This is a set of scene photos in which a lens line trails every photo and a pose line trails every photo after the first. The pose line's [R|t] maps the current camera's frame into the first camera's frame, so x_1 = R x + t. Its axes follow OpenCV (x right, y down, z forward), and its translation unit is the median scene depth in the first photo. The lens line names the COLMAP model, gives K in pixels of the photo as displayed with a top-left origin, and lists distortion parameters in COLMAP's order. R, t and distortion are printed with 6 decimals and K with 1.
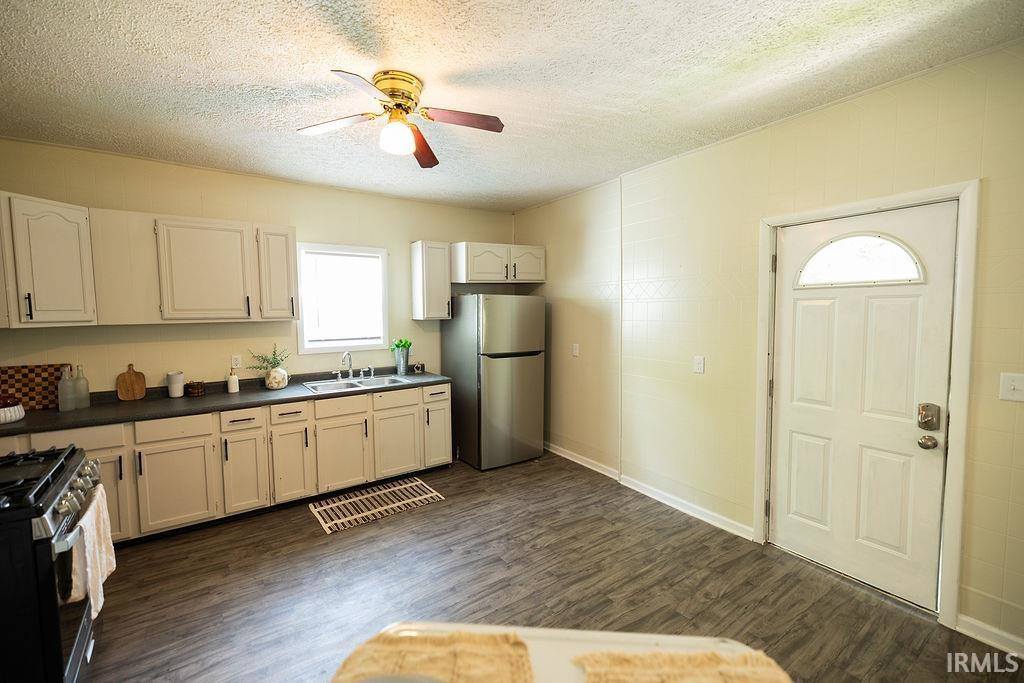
lens RADIAL K [[437.9, 0, 509.7], [0, 437.9, 335.9], [0, 0, 1]] dist [0.000720, 0.000178]
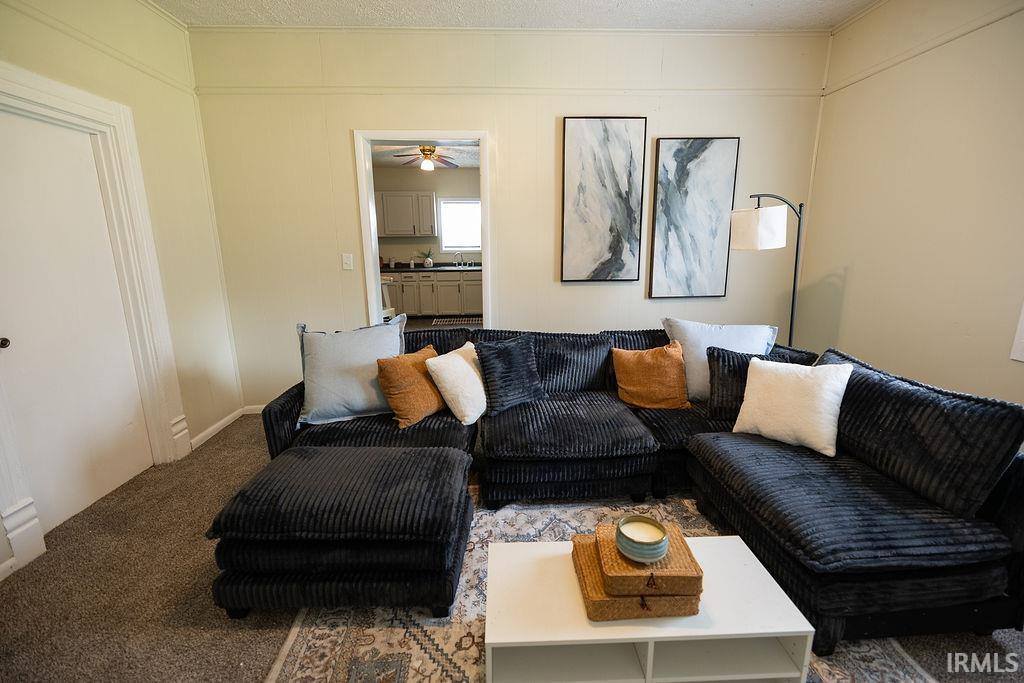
lens RADIAL K [[437.9, 0, 509.7], [0, 437.9, 335.9], [0, 0, 1]] dist [0.000720, 0.000178]
pose [[0.838675, 0.117717, -0.531758, 1.079521], [-0.032540, 0.985449, 0.166830, 0.081051], [0.543659, -0.122612, 0.830302, -0.683179]]
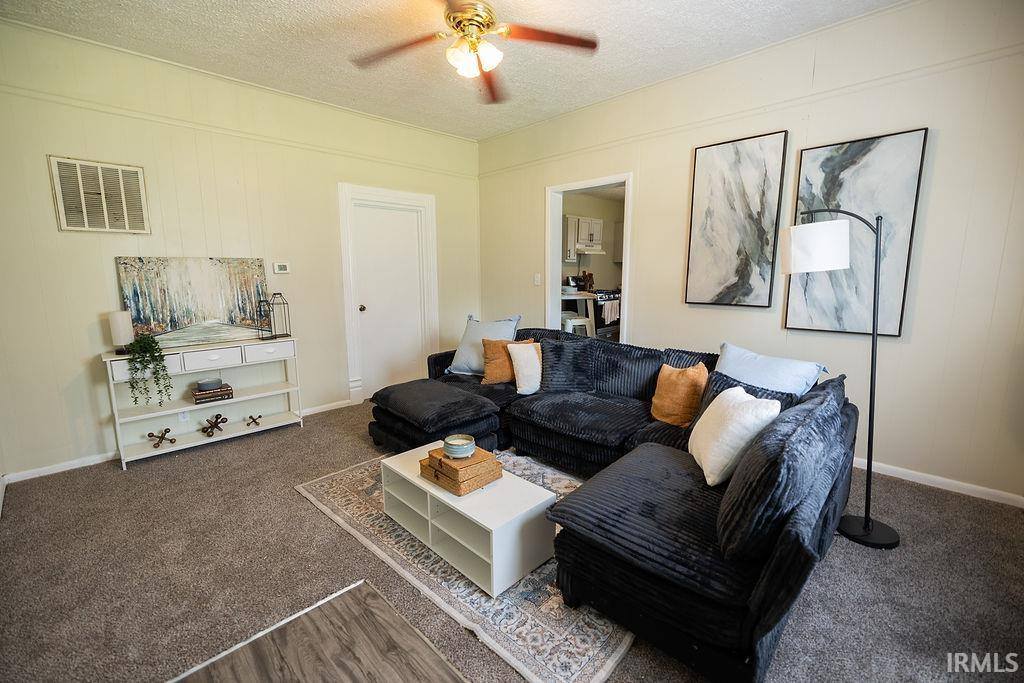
lens RADIAL K [[438.5, 0, 512.0], [0, 438.5, 341.5], [0, 0, 1]] dist [0.000499, -0.000108]
pose [[0.161690, 0.168467, -0.972356, 1.601385], [-0.055936, 0.985301, 0.161408, 0.066261], [0.985255, 0.028291, 0.168736, -0.346429]]
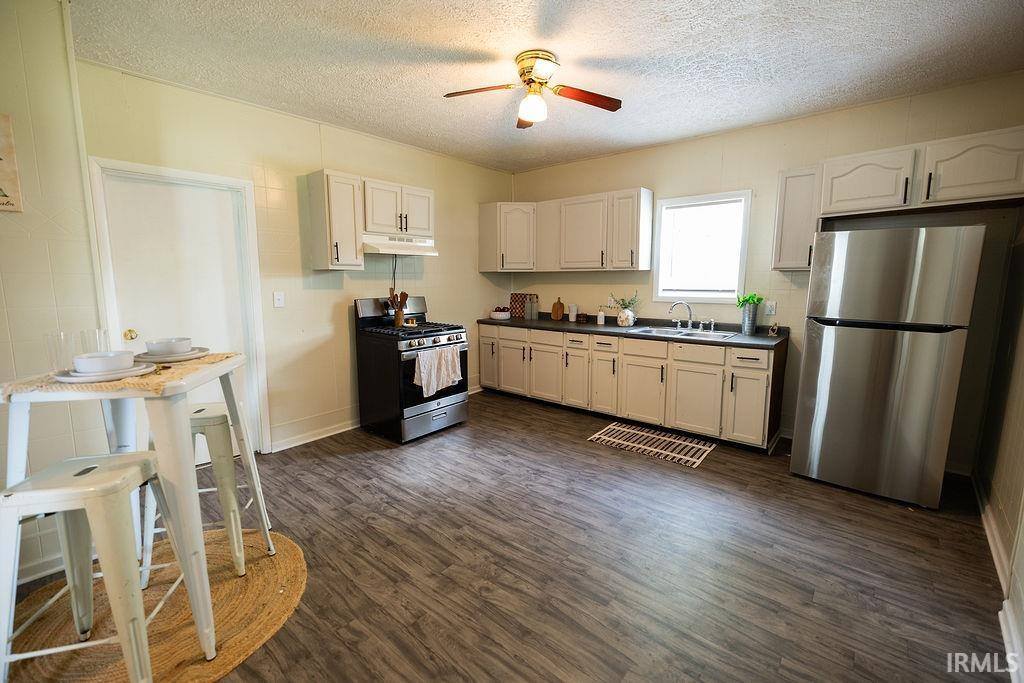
lens RADIAL K [[437.9, 0, 509.7], [0, 437.9, 335.9], [0, 0, 1]] dist [0.000720, 0.000178]
pose [[0.242876, 0.135659, -0.960525, 0.600946], [-0.060877, 0.990353, 0.124479, 0.014381], [0.968145, 0.028241, 0.248792, 0.405992]]
